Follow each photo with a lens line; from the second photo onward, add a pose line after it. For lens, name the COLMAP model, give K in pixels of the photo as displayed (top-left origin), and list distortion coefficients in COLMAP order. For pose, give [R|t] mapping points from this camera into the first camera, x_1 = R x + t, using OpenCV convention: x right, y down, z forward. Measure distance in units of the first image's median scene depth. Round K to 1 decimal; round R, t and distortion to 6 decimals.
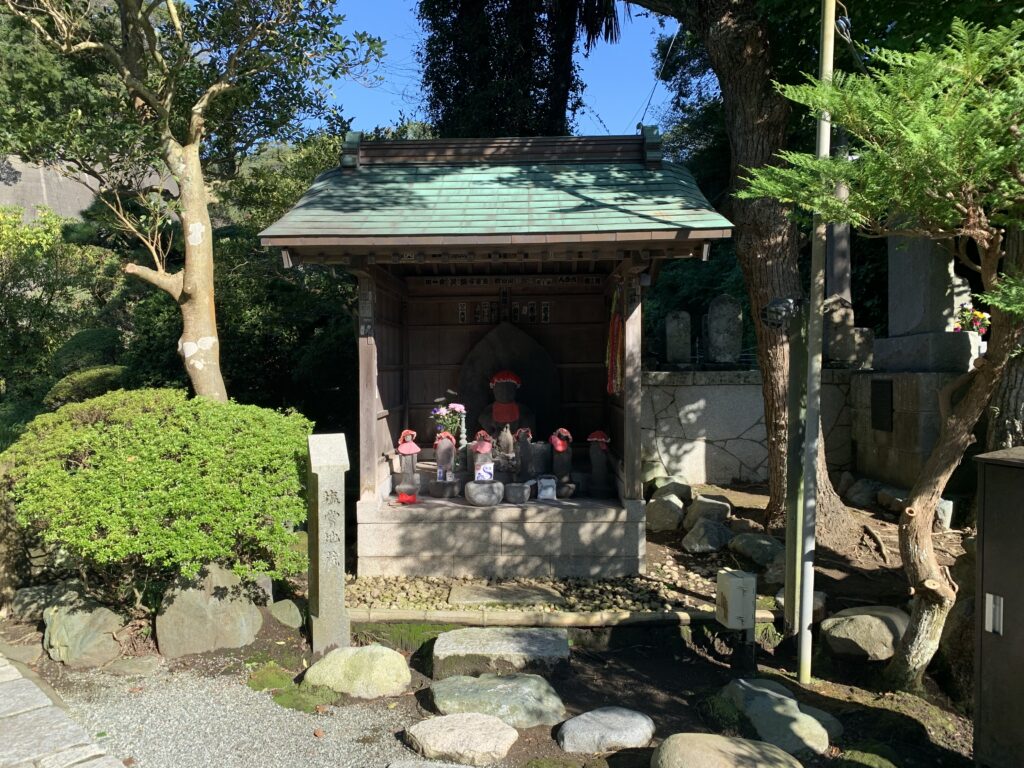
lens RADIAL K [[761.3, 0, 507.4], [0, 761.3, 382.4], [0, 0, 1]] dist [0.014193, -0.023301]
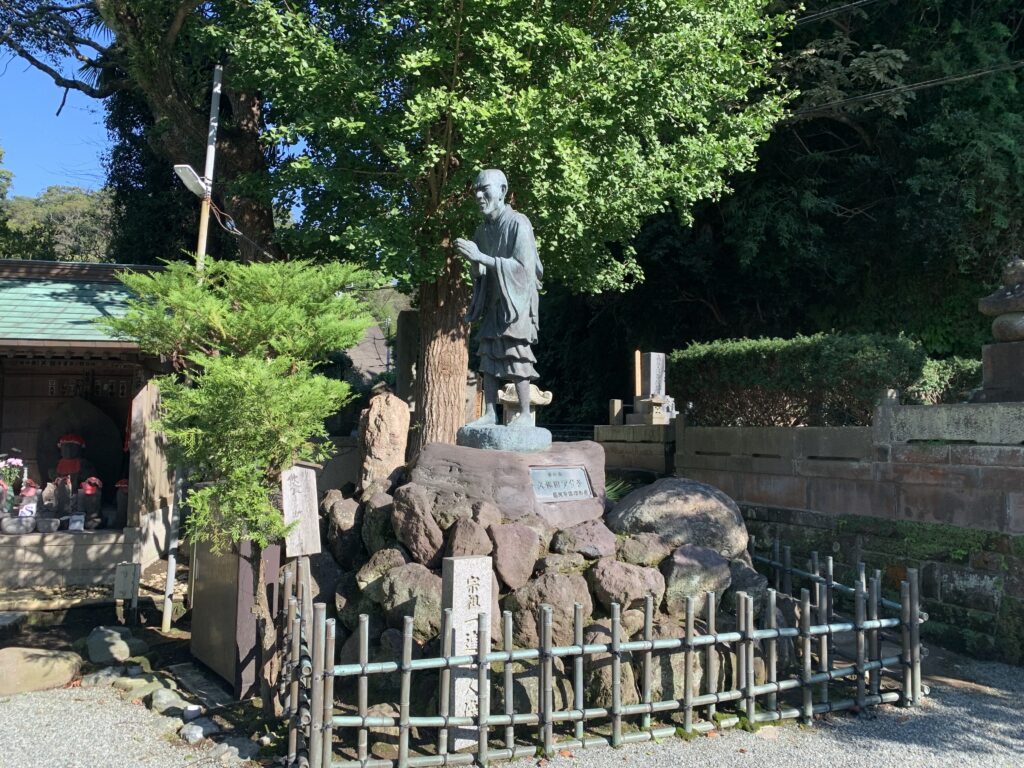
lens RADIAL K [[761.3, 0, 516.3], [0, 761.3, 386.1], [0, 0, 1]] dist [0.014193, -0.023301]
pose [[0.970390, 0.028553, 0.239850, 0.507951], [-0.008633, 0.996454, -0.083697, 0.005975], [-0.241390, 0.079148, 0.967195, -0.548321]]
